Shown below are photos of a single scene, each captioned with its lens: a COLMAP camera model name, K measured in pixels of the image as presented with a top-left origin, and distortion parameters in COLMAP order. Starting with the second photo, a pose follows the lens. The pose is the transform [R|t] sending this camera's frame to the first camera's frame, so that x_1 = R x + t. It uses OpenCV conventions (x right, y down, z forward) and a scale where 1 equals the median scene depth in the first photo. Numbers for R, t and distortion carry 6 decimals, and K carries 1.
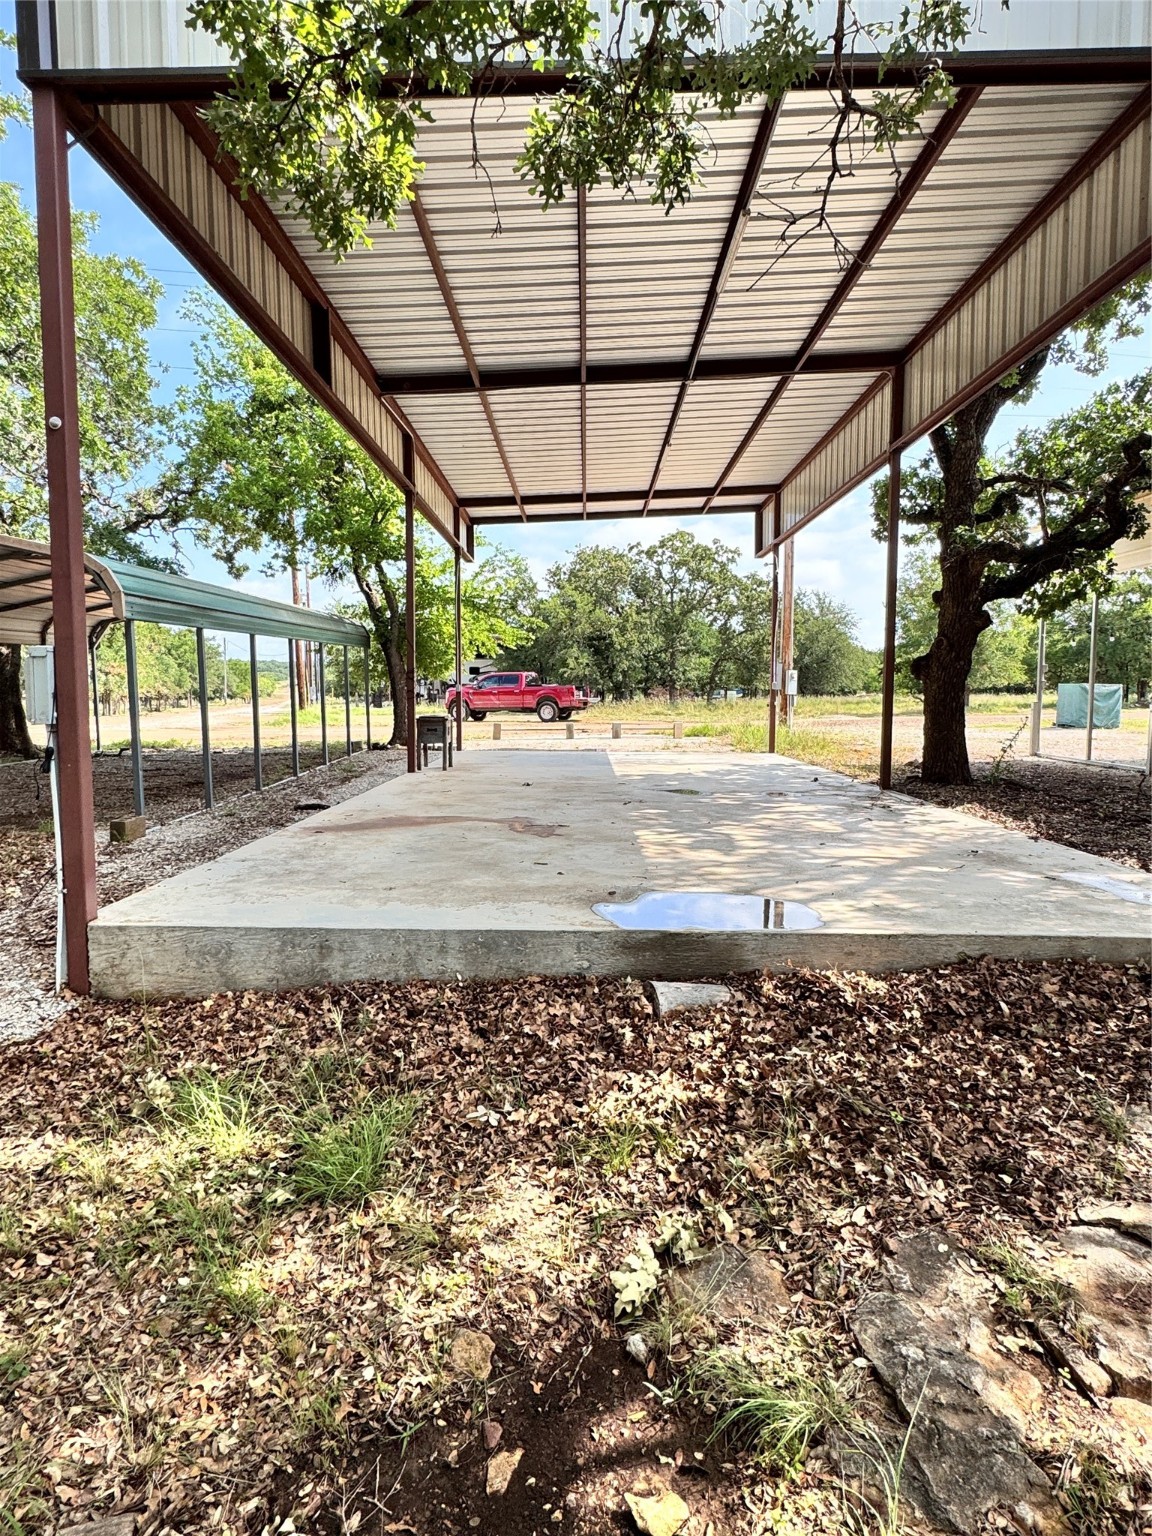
lens RADIAL K [[837.2, 0, 579.5], [0, 837.2, 765.8], [0, 0, 1]] dist [-0.006001, -0.000557]
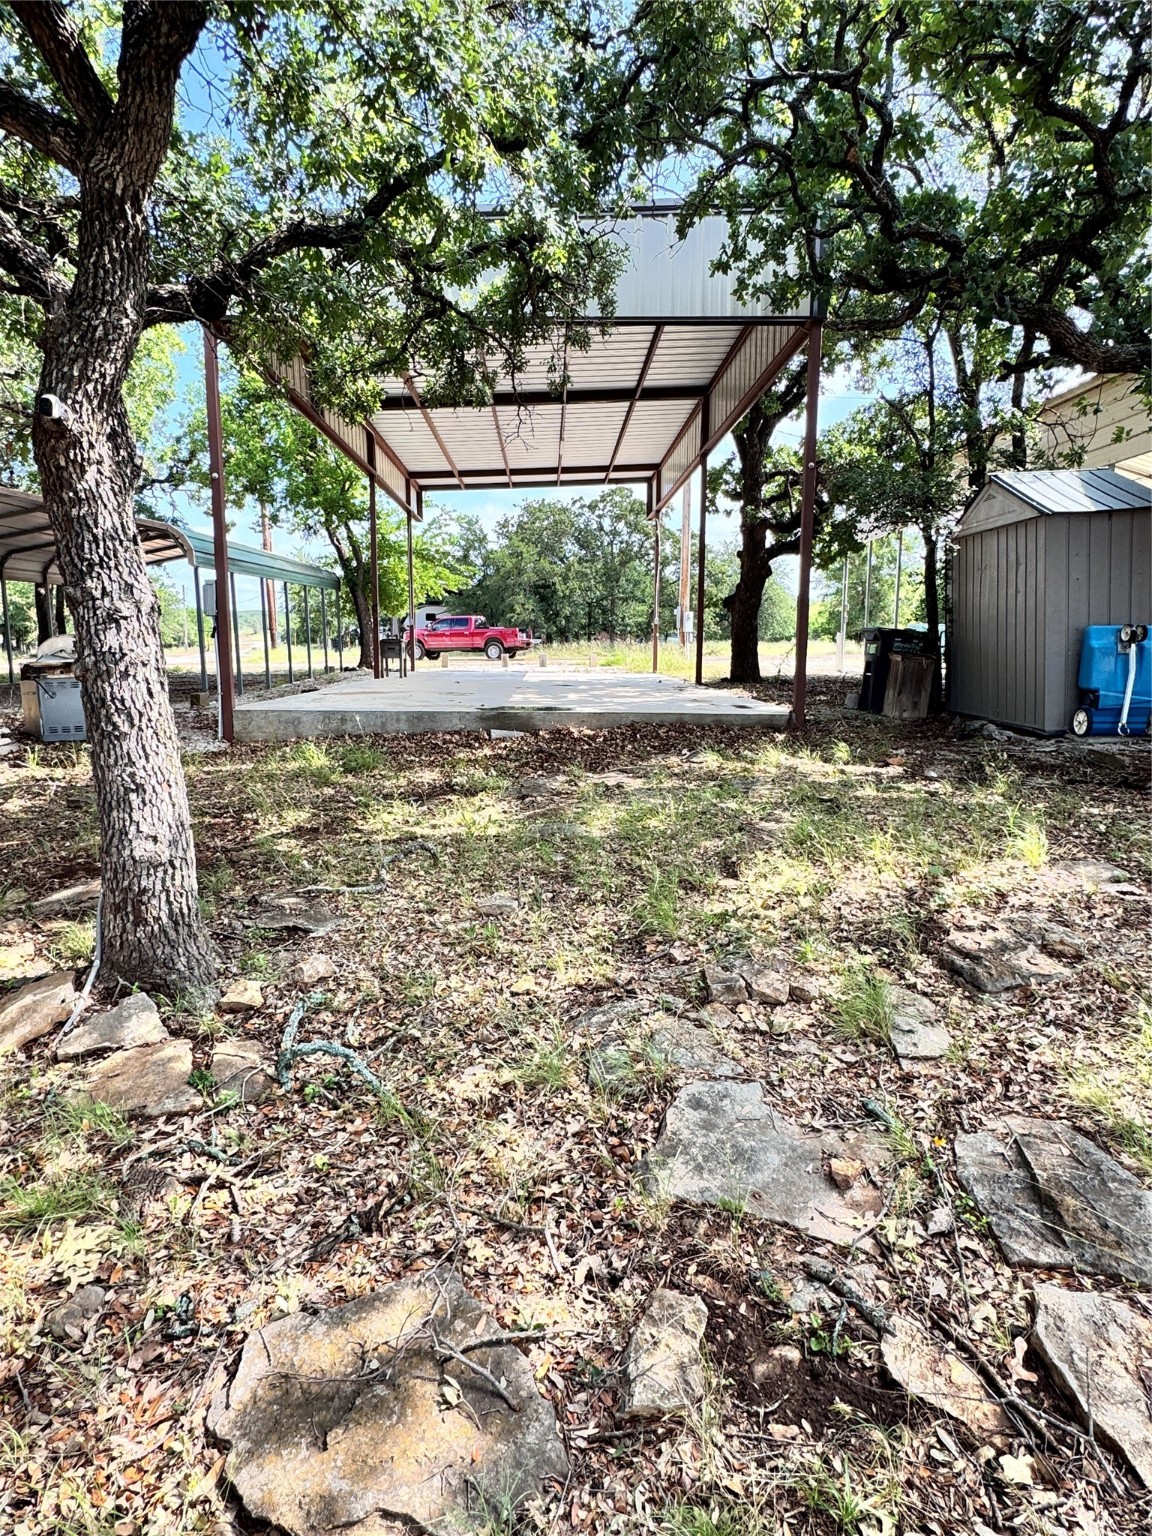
lens RADIAL K [[837.2, 0, 576.5], [0, 837.2, 768.3], [0, 0, 1]] dist [-0.006001, -0.000557]
pose [[0.999126, -0.005379, 0.041460, 0.050046], [0.002855, 0.998152, 0.060692, 0.050184], [-0.041710, -0.060521, 0.997295, -0.283623]]
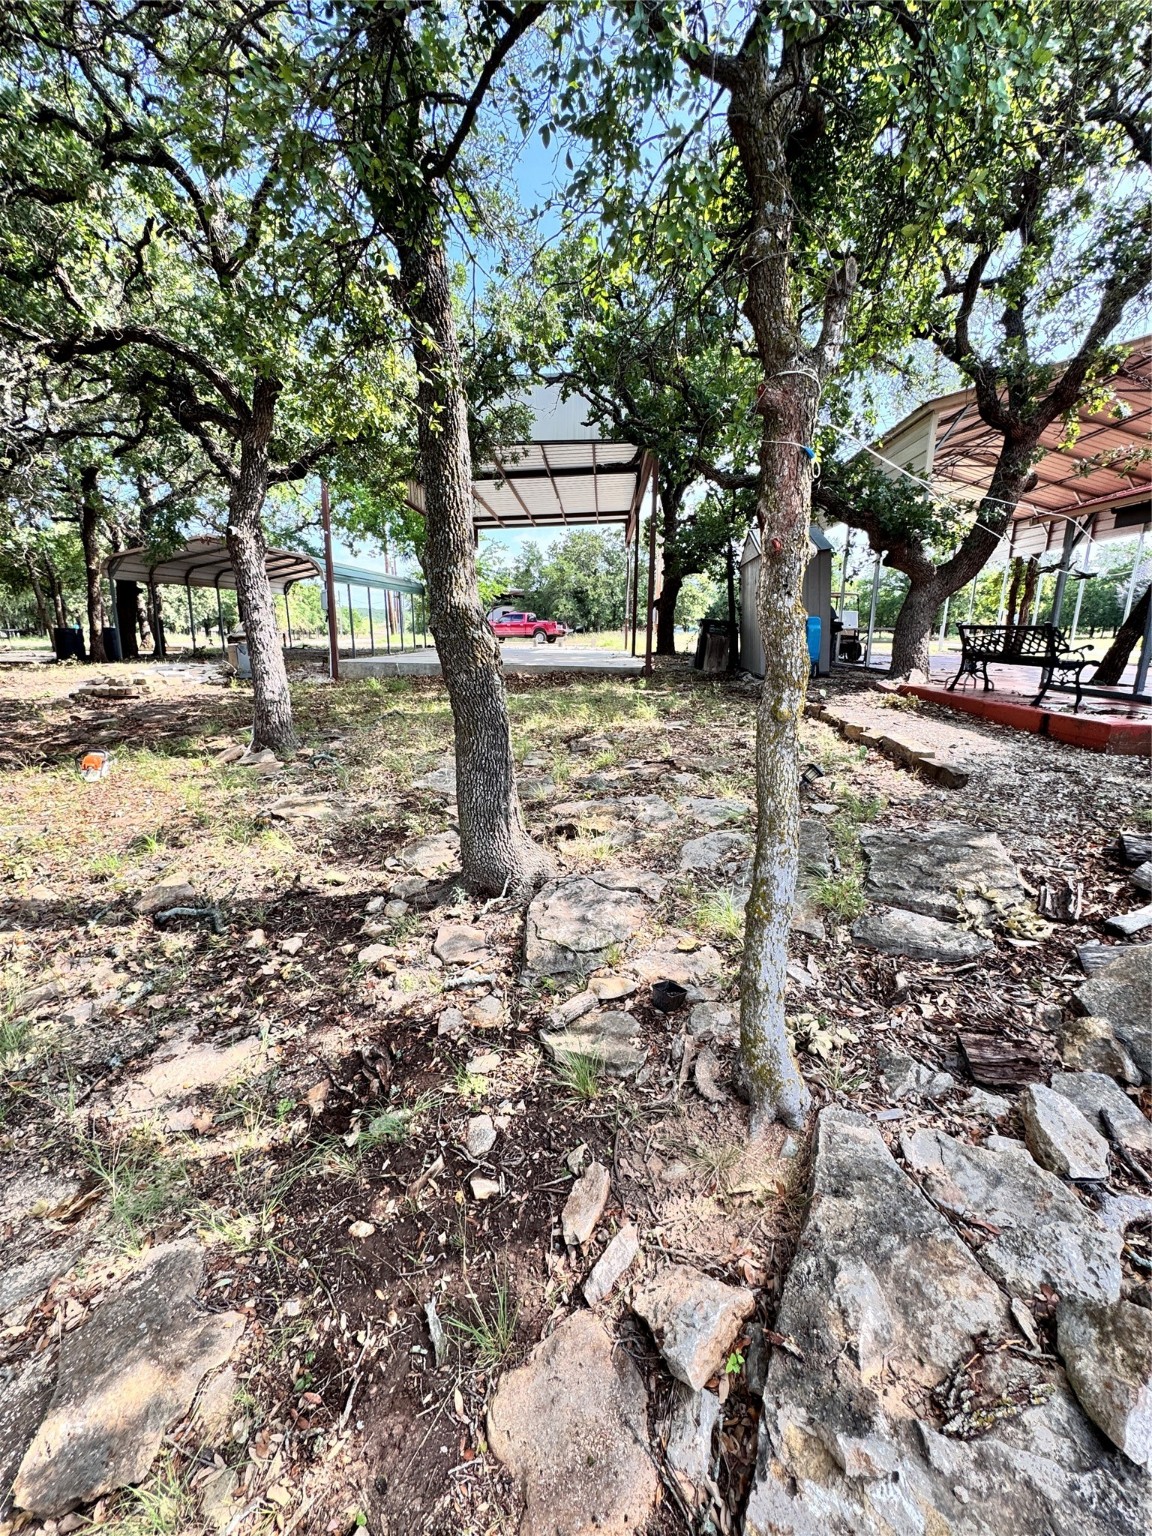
lens RADIAL K [[614.4, 0, 575.0], [0, 614.4, 769.9], [0, 0, 1]] dist [-0.002354, 0.000480]
pose [[0.999163, 0.016240, -0.037550, 0.161384], [-0.011268, 0.991578, 0.129018, 0.074496], [0.039329, -0.128487, 0.990931, -0.461712]]
